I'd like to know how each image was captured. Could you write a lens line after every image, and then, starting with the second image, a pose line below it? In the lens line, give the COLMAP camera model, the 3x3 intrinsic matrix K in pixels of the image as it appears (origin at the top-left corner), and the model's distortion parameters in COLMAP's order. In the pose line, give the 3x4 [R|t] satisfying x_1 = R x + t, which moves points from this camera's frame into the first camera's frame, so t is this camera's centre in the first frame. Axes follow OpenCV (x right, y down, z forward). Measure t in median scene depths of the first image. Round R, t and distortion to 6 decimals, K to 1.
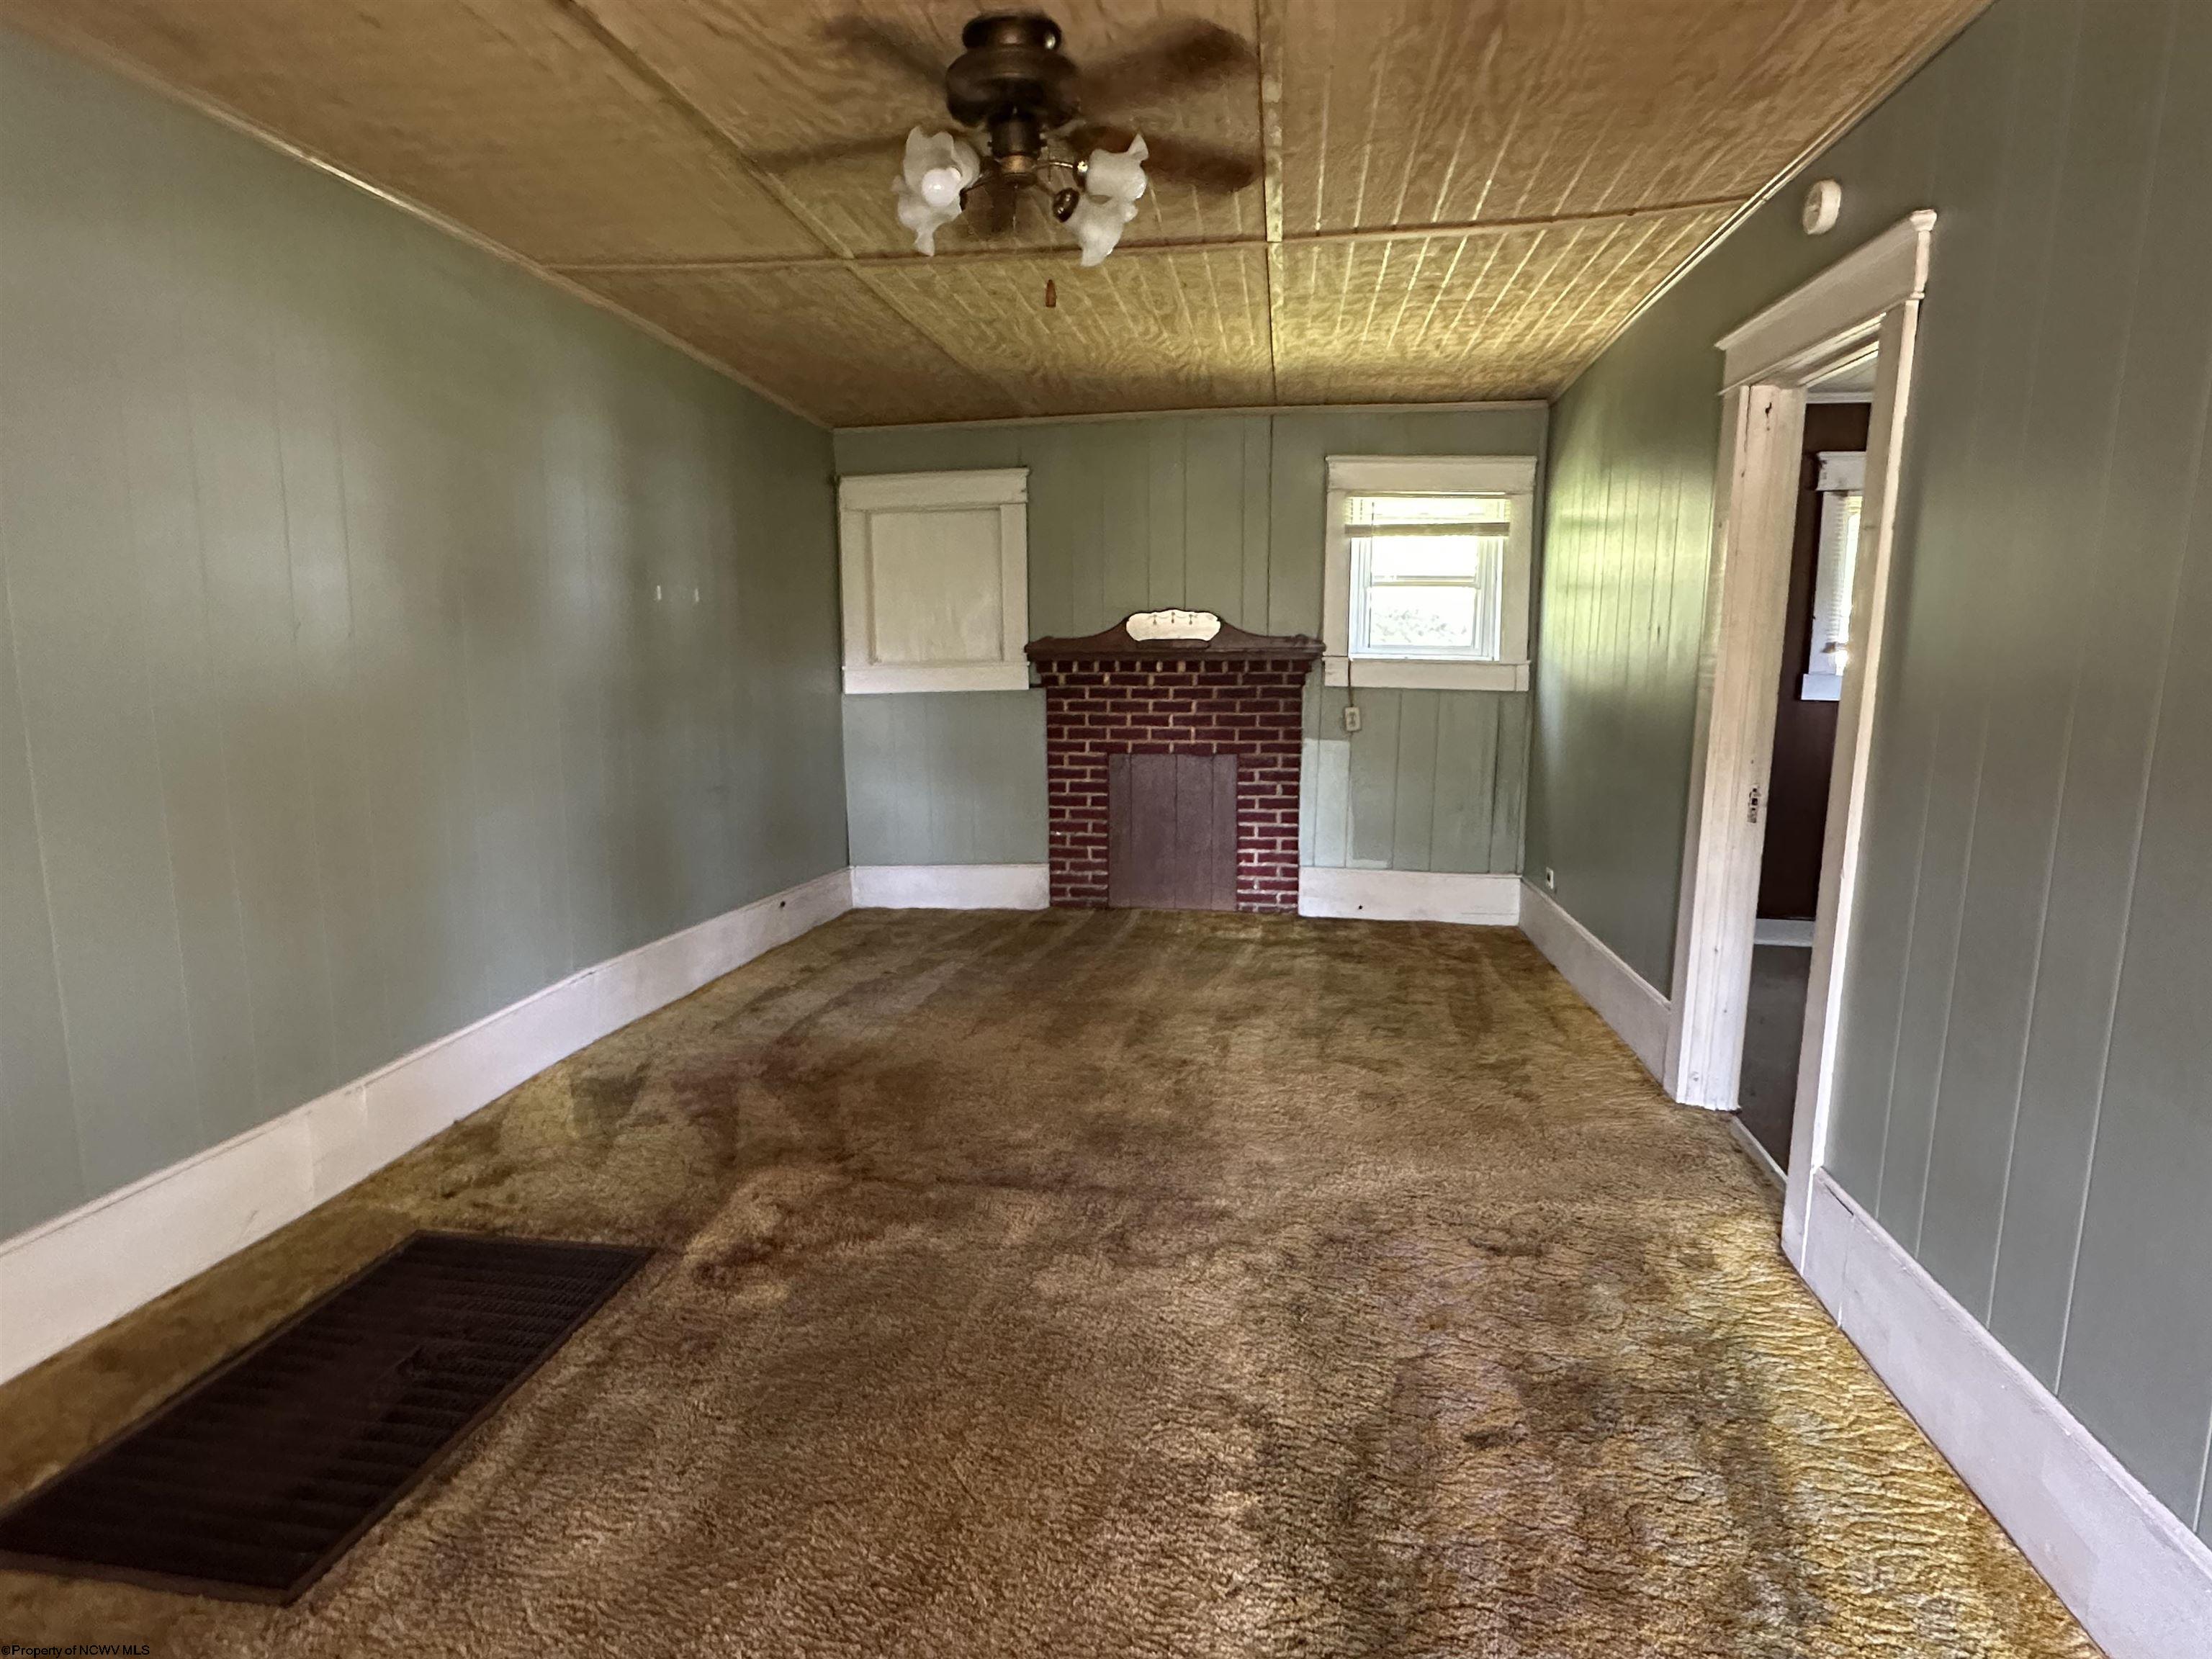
lens RADIAL K [[1223.9, 0, 1101.8], [0, 1223.9, 836.8], [0, 0, 1]] dist [0.001762, -0.003692]
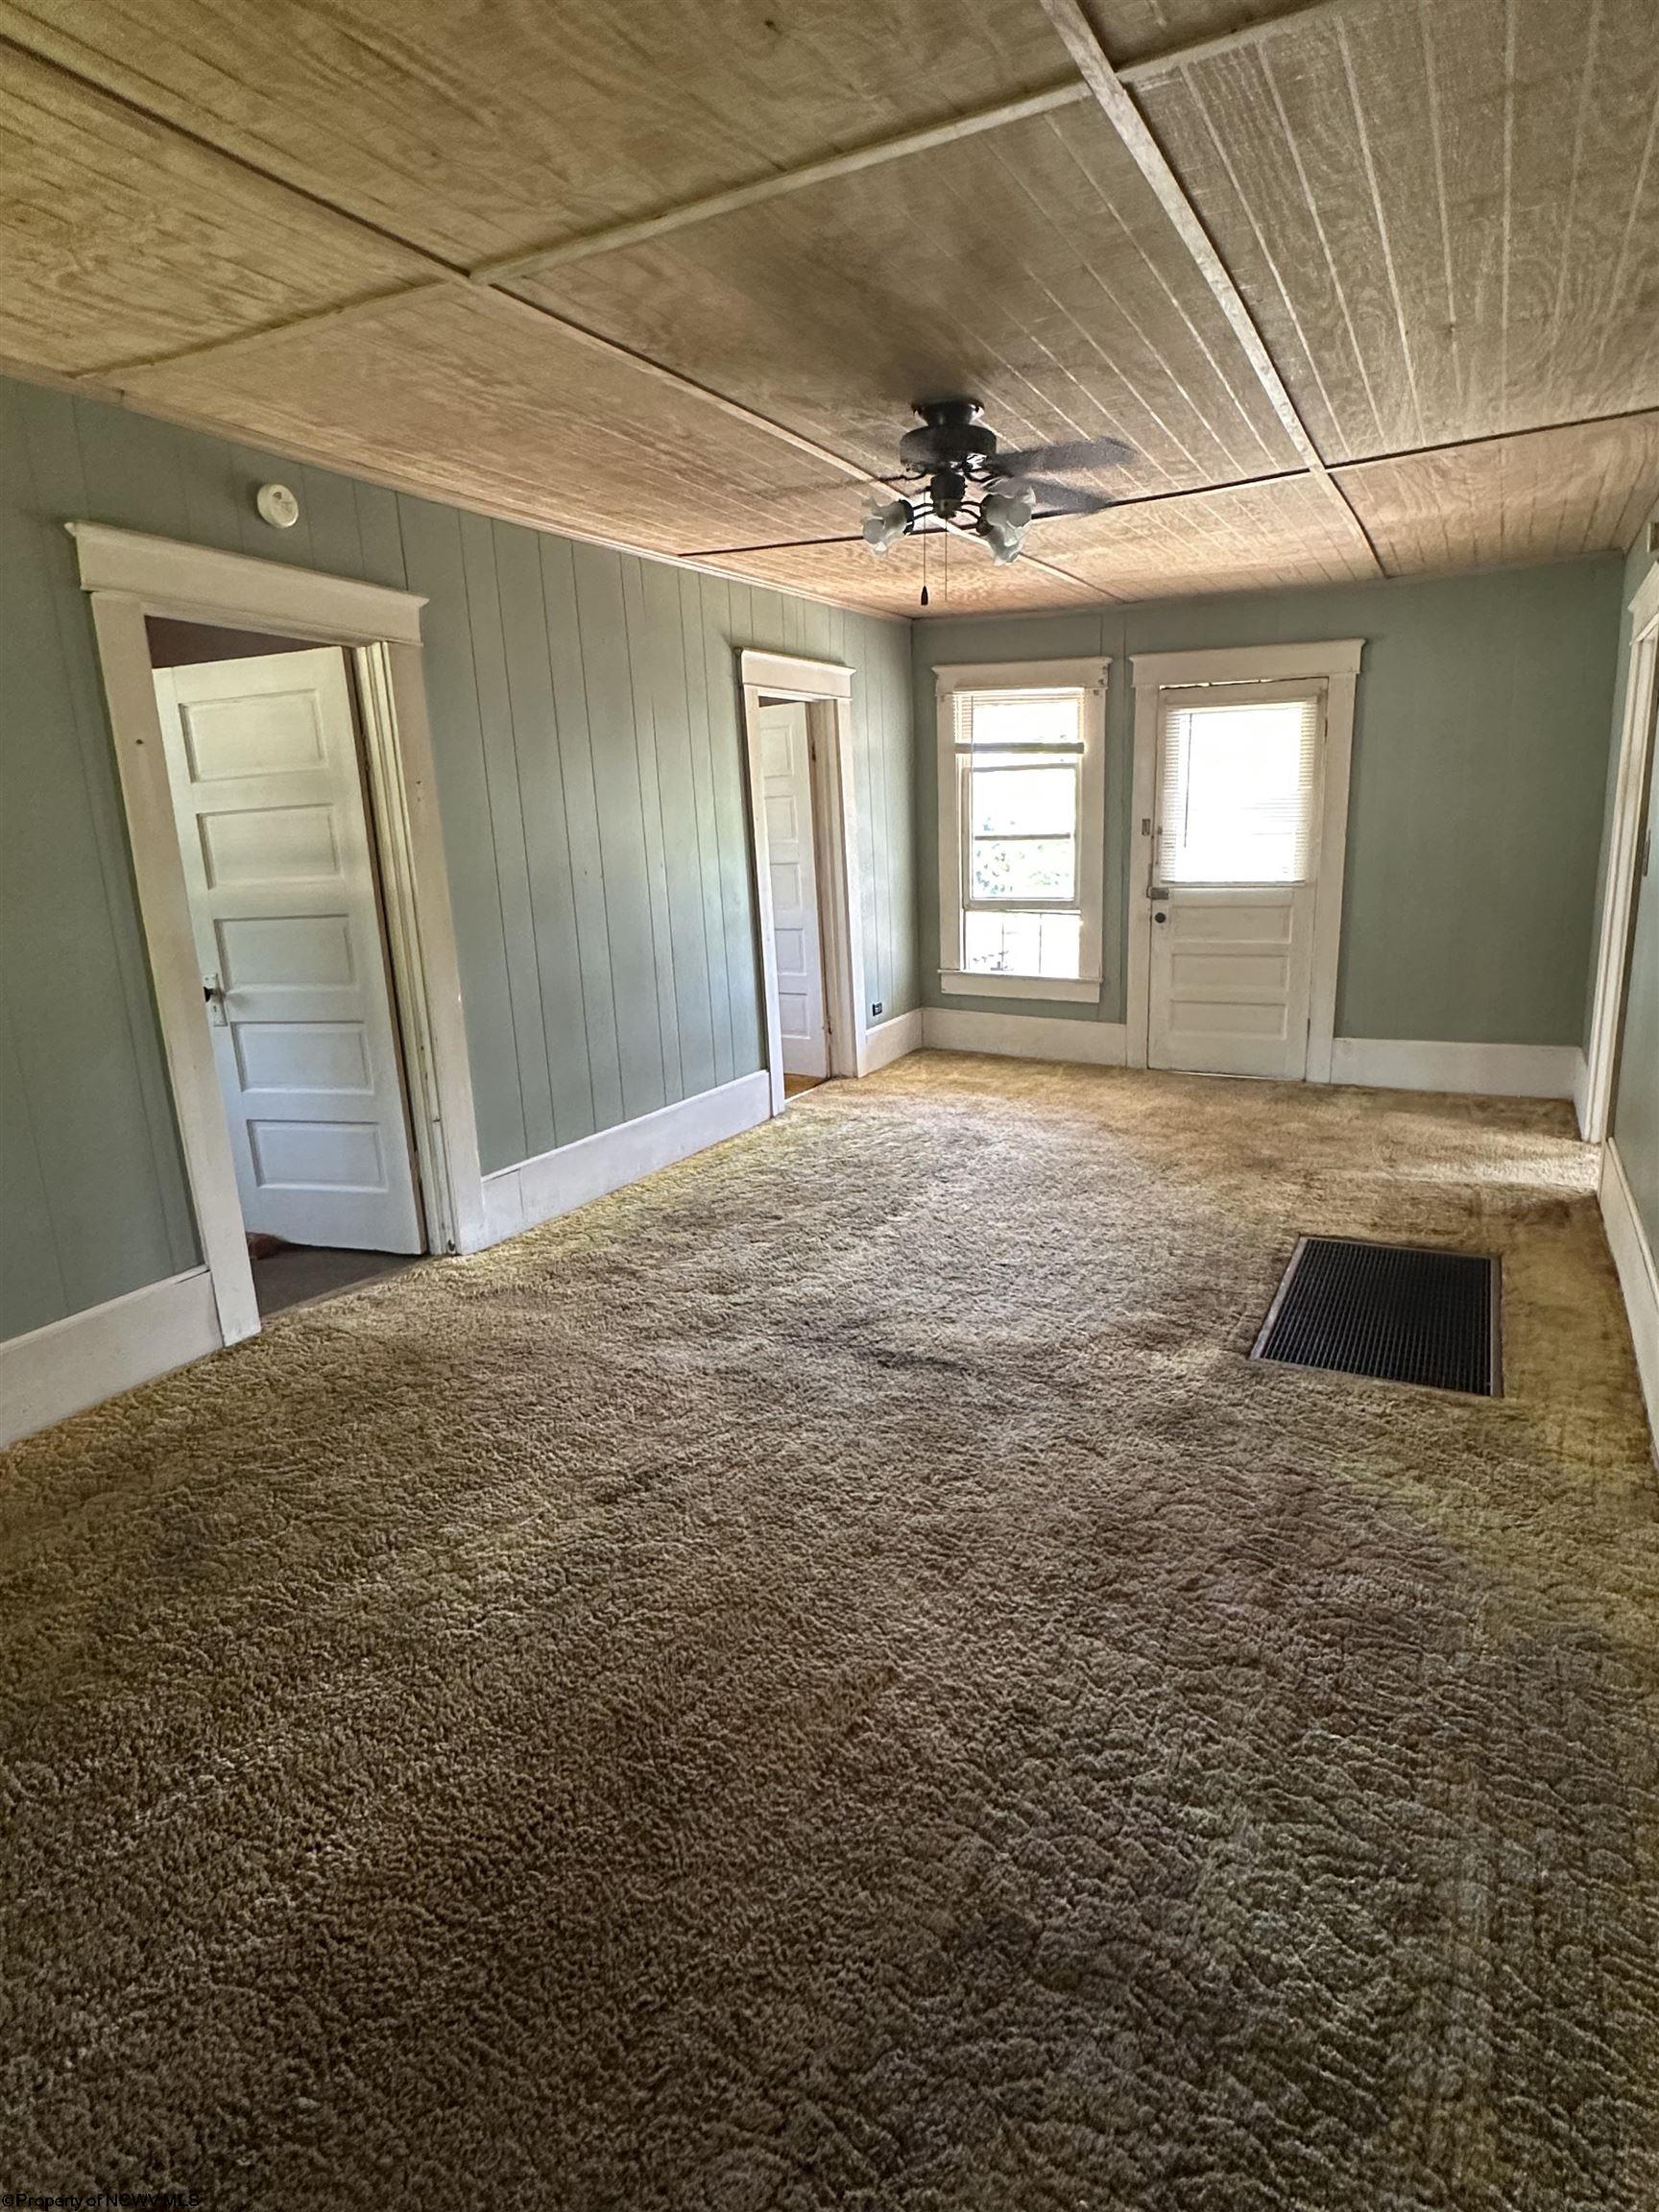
lens RADIAL K [[1223.9, 0, 833.5], [0, 1223.9, 1098.2], [0, 0, 1]] dist [0.001762, -0.003692]
pose [[-0.943055, -0.047091, 0.329286, -0.239760], [0.082163, 0.926277, 0.367777, -0.238916], [-0.322330, 0.373889, -0.869661, 1.365263]]
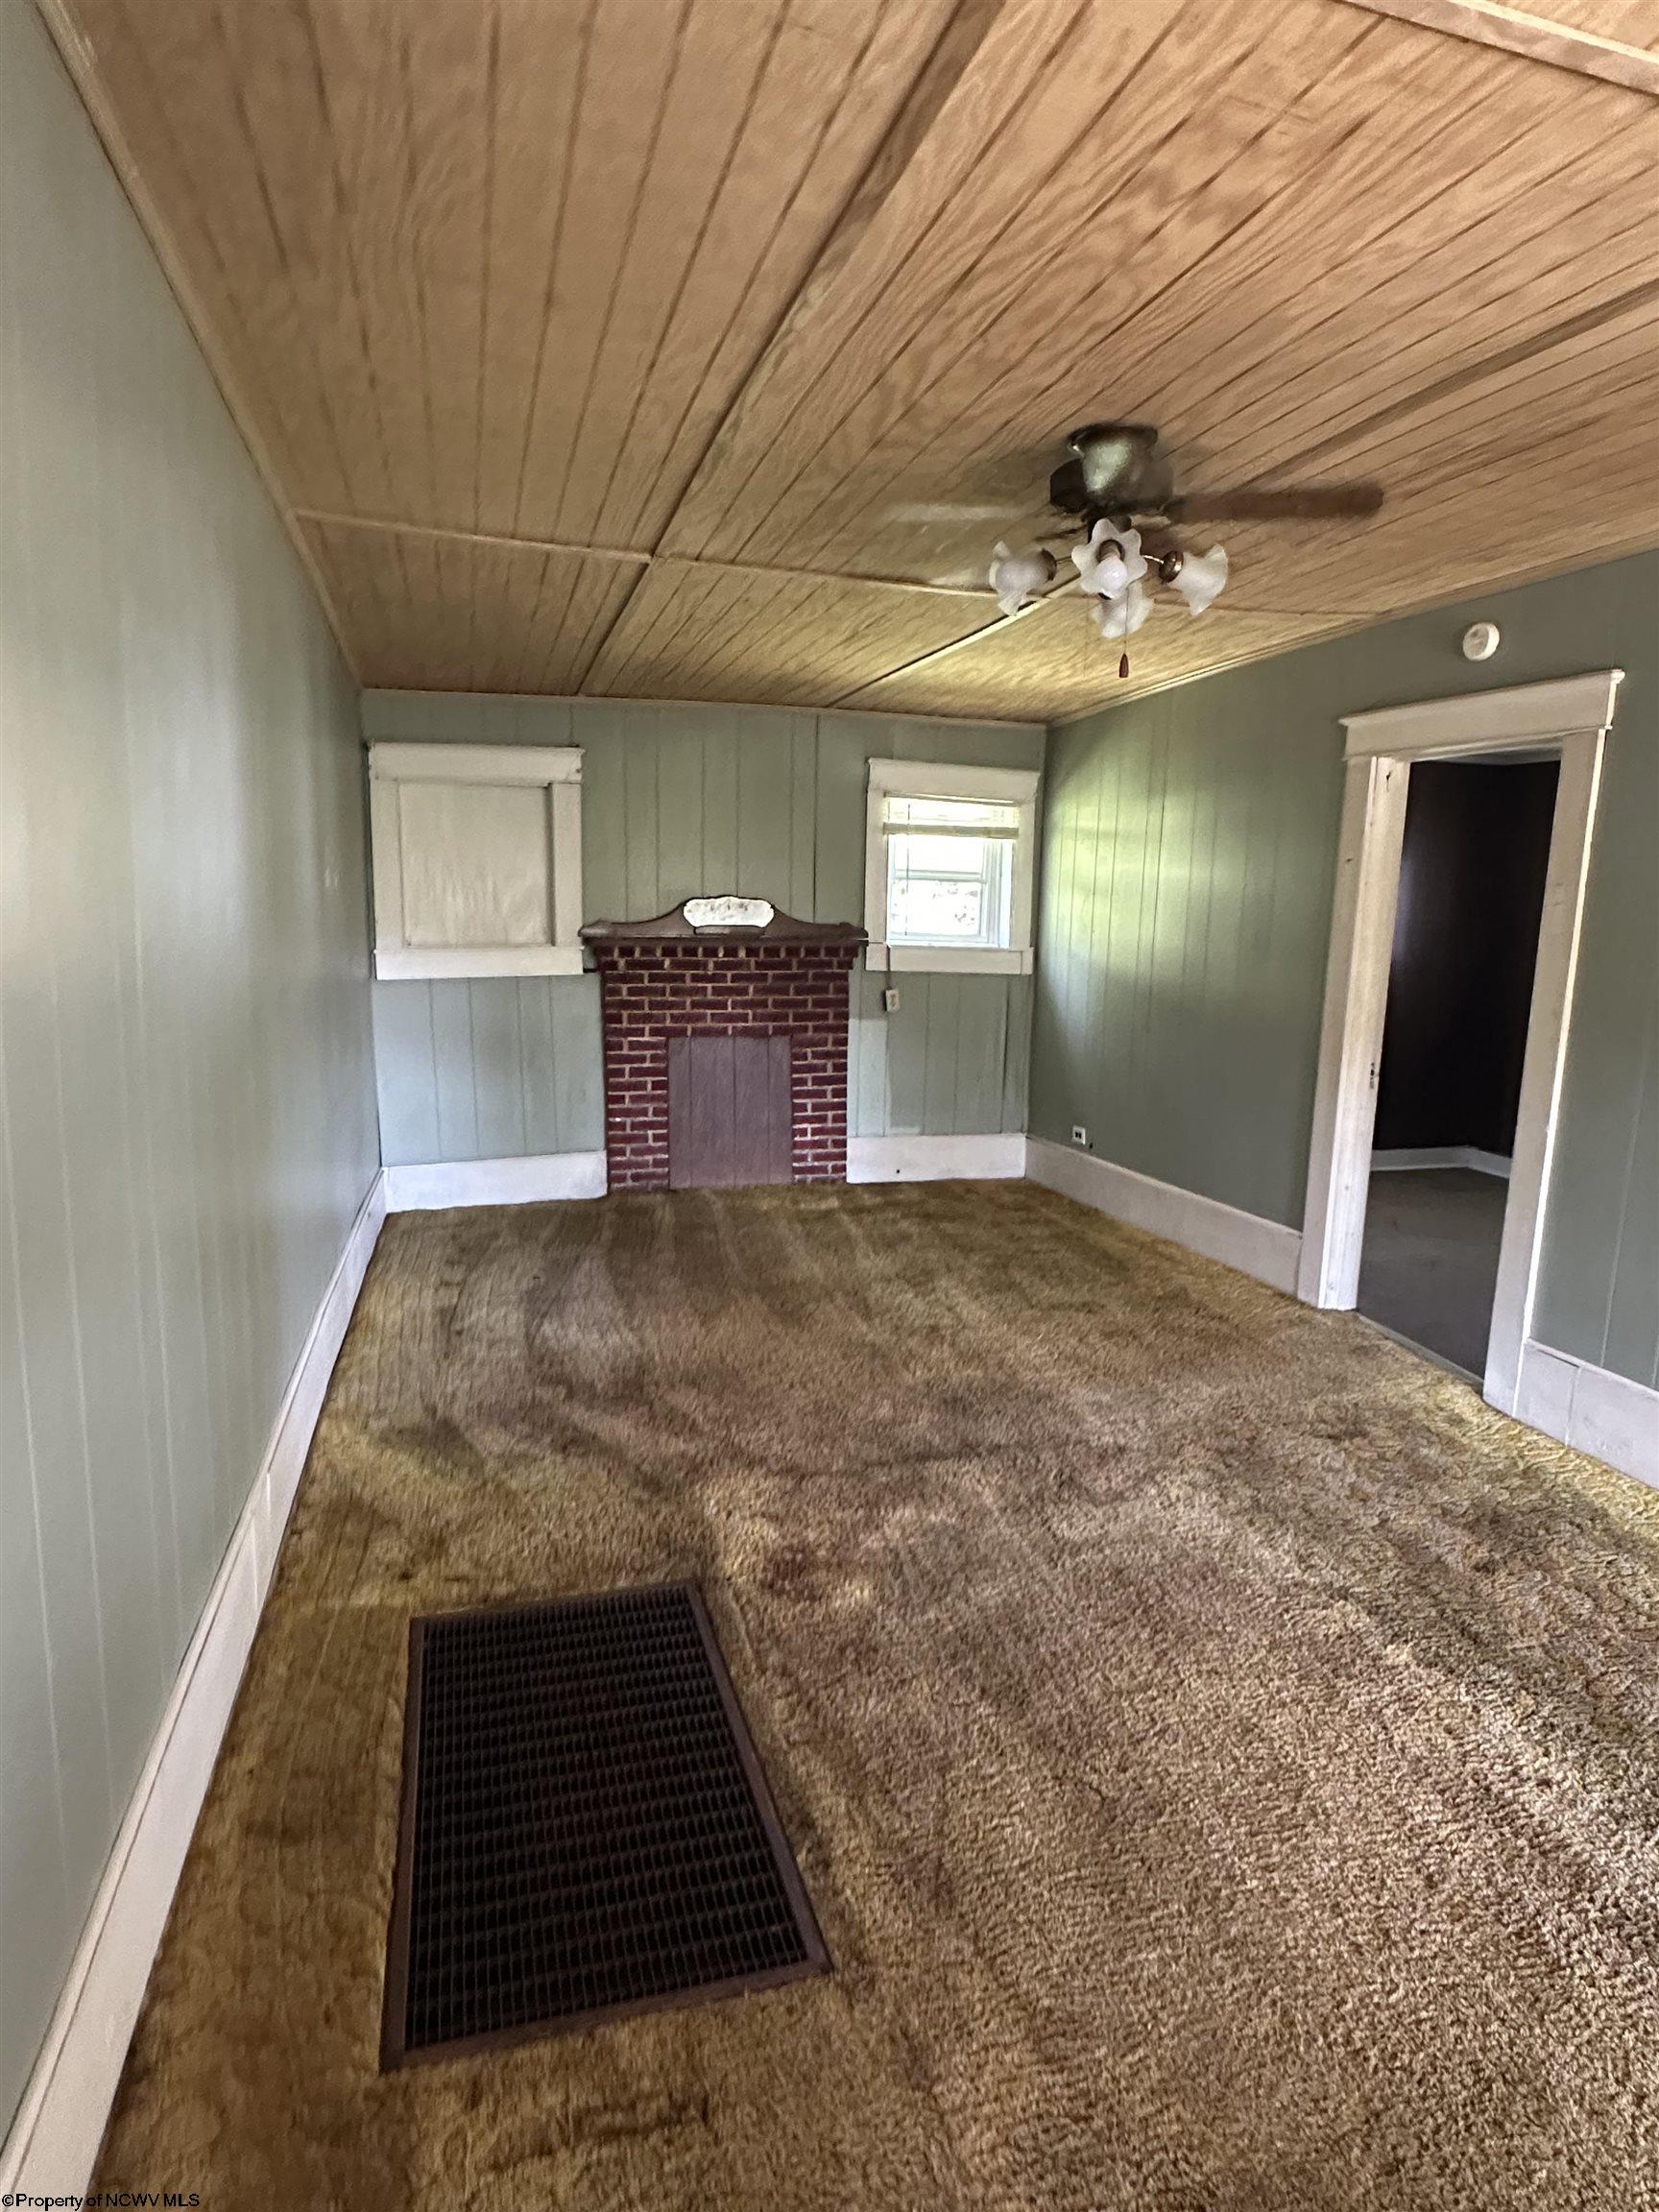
lens RADIAL K [[1223.9, 0, 830.4], [0, 1223.9, 1114.4], [0, 0, 1]] dist [0.001762, -0.003692]
pose [[0.904372, -0.055338, 0.423142, -0.437388], [0.047939, 0.998454, 0.028118, -0.038859], [-0.424044, -0.005144, 0.905627, 0.043712]]
